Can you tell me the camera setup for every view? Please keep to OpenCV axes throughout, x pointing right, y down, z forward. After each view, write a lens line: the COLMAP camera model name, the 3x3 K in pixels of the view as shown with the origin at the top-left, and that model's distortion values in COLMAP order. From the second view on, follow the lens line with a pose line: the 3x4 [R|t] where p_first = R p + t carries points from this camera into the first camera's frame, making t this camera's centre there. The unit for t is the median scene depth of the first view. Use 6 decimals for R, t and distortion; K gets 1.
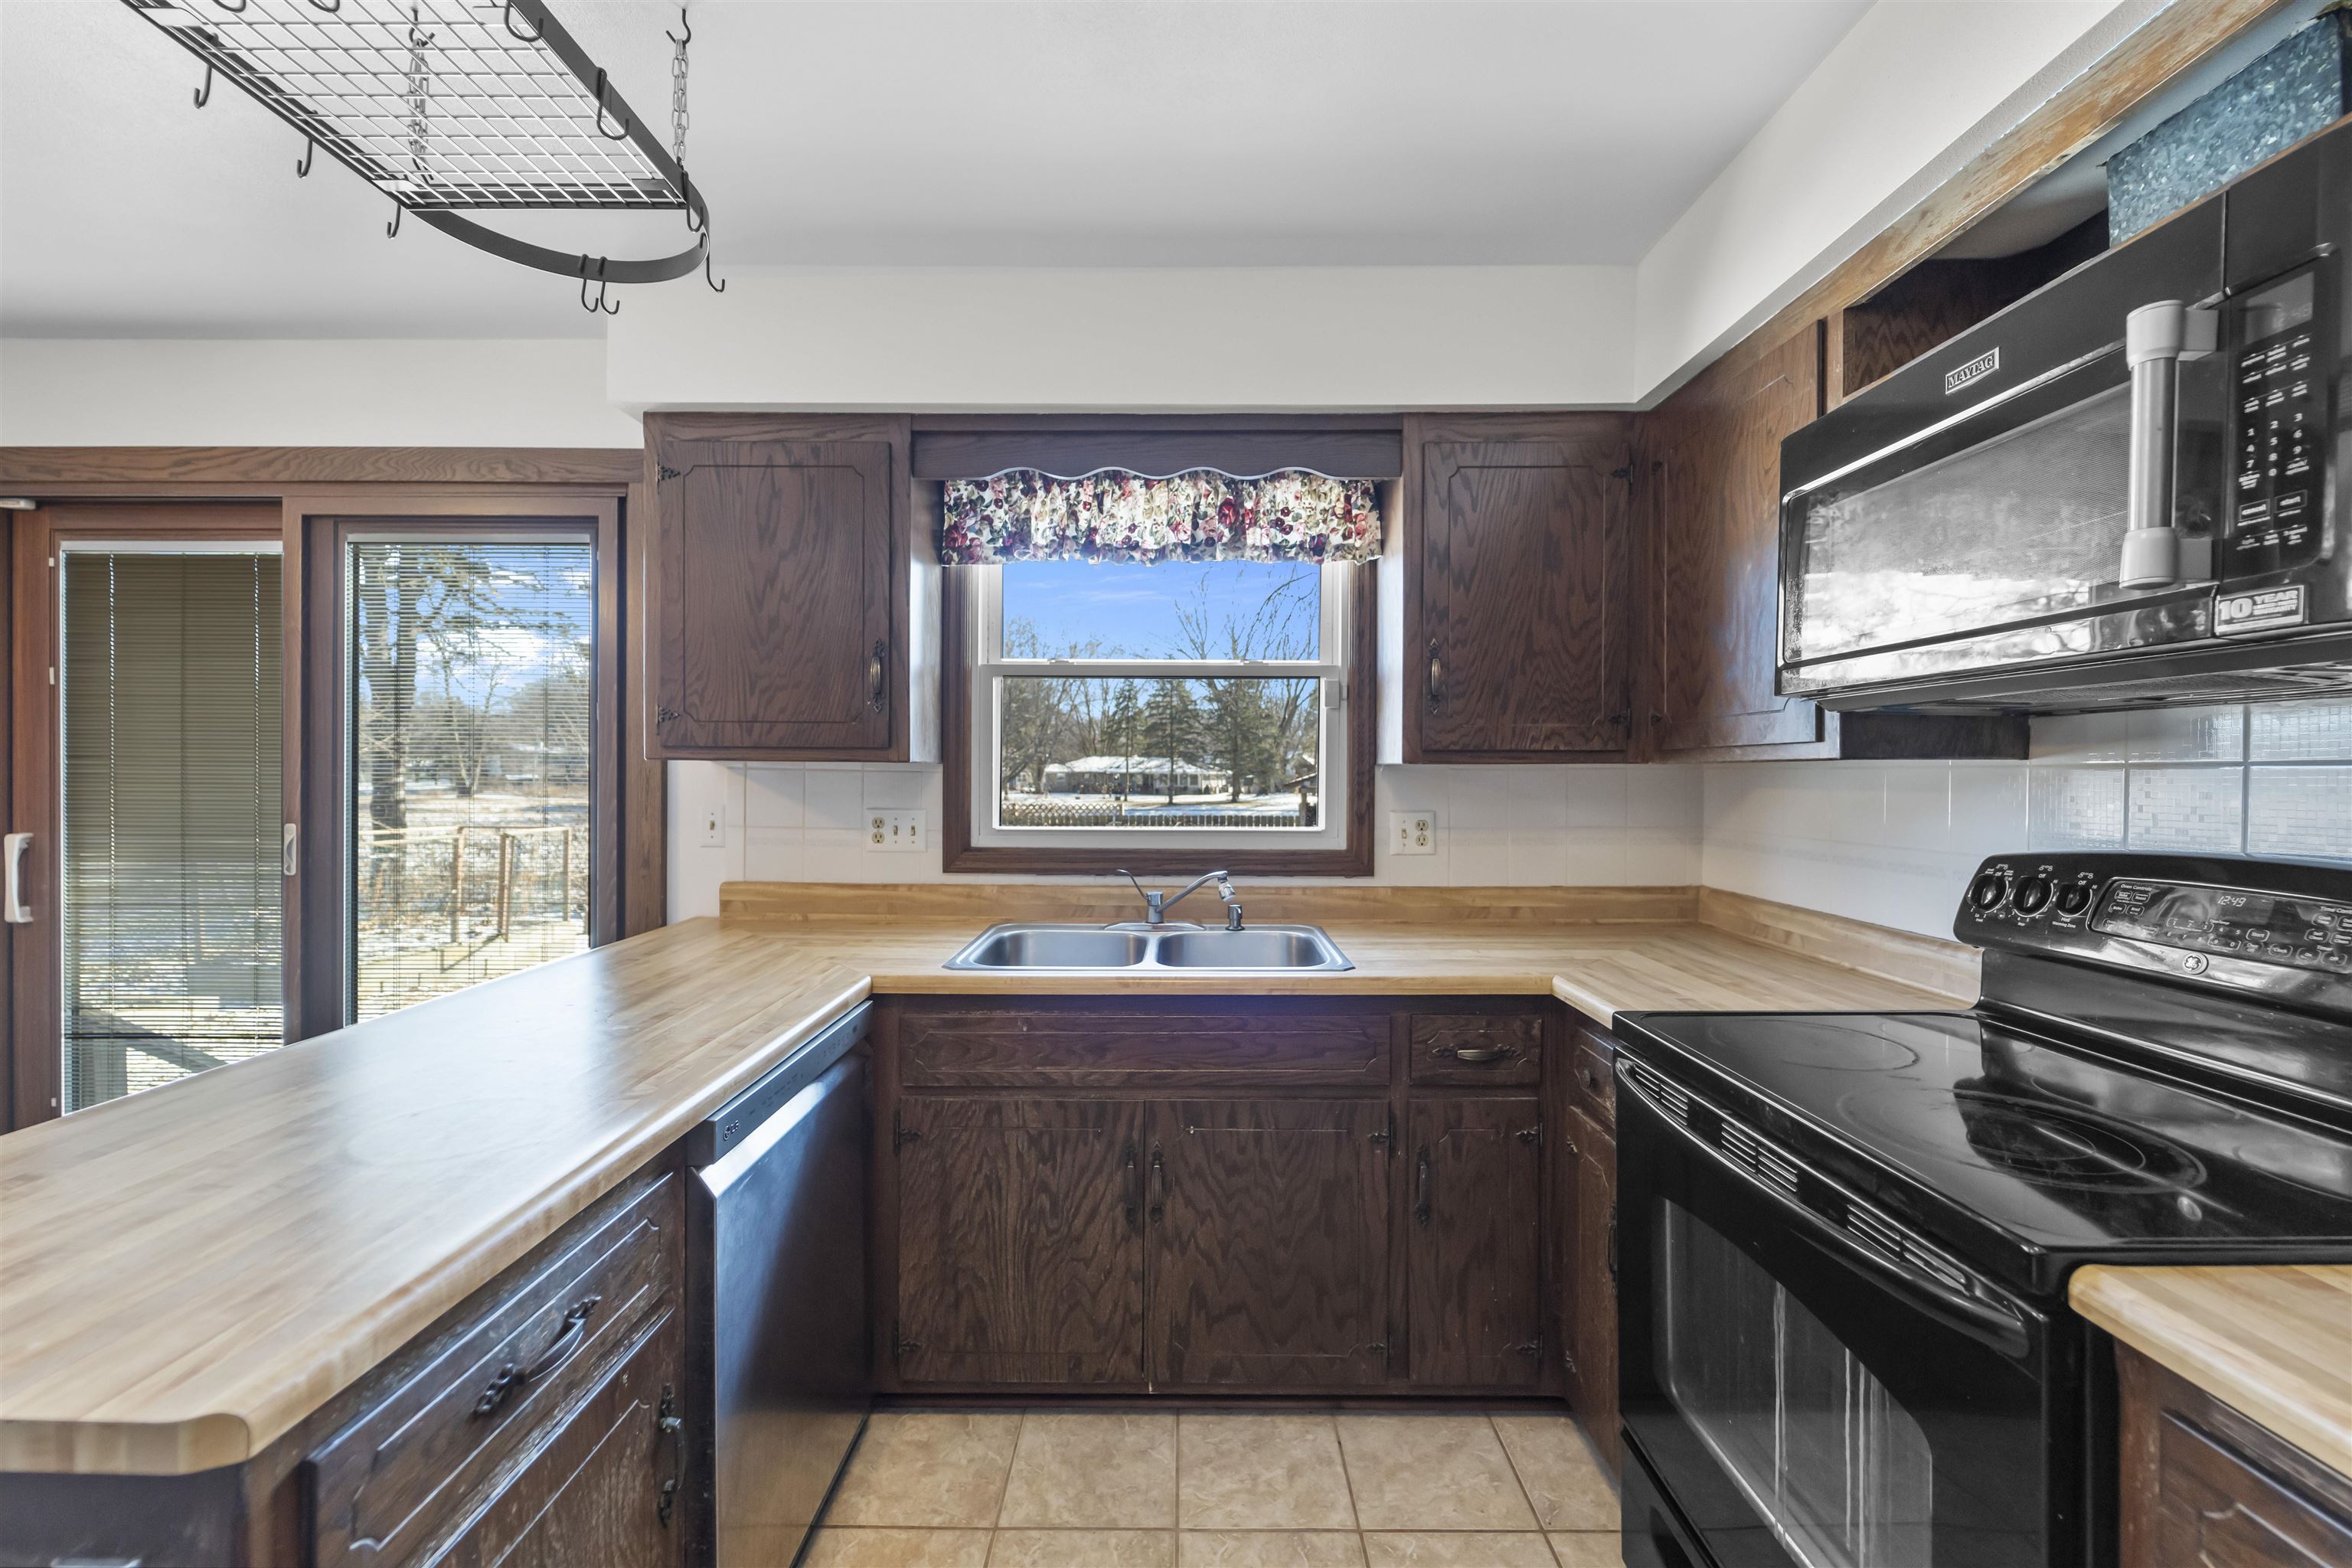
lens RADIAL K [[947.3, 0, 1184.2], [0, 947.3, 775.3], [0, 0, 1]] dist [0.000240, -0.000402]
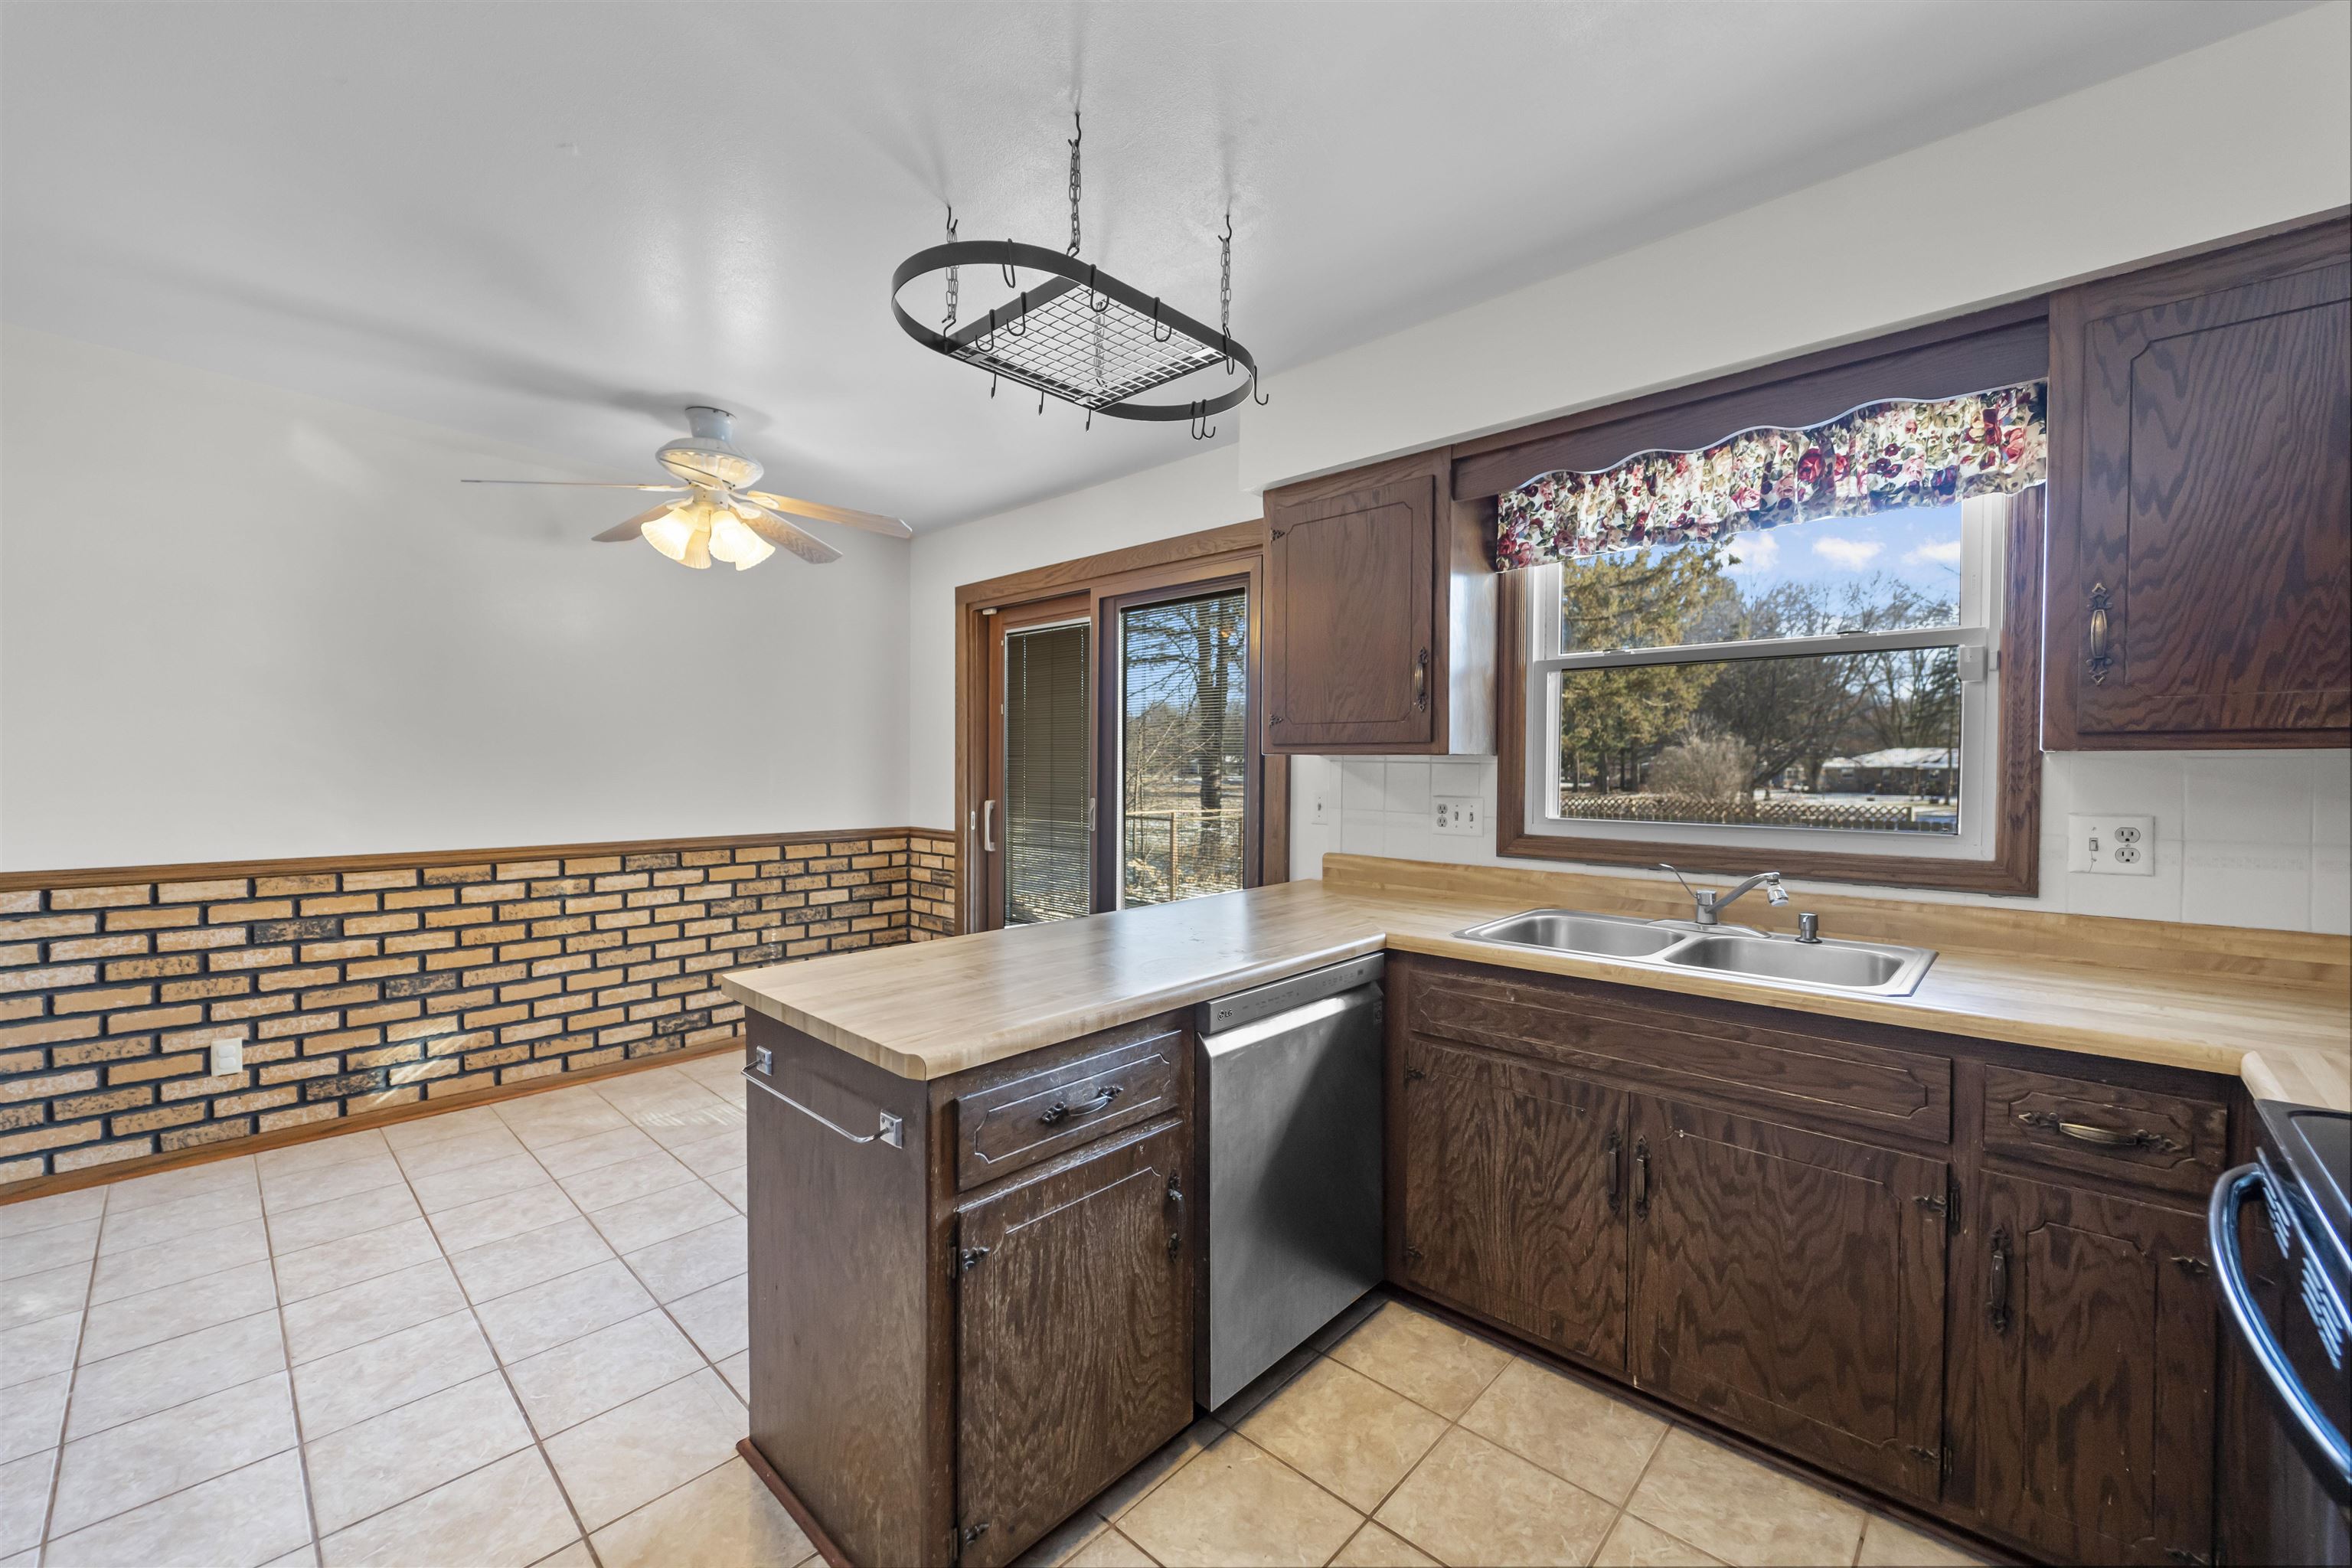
lens RADIAL K [[947.3, 0, 1166.7], [0, 947.3, 776.3], [0, 0, 1]] dist [0.000240, -0.000402]
pose [[0.723242, 0.006730, -0.690562, 0.247958], [-0.002619, 0.999972, 0.007003, 0.005054], [0.690589, -0.003256, 0.723240, -0.048135]]
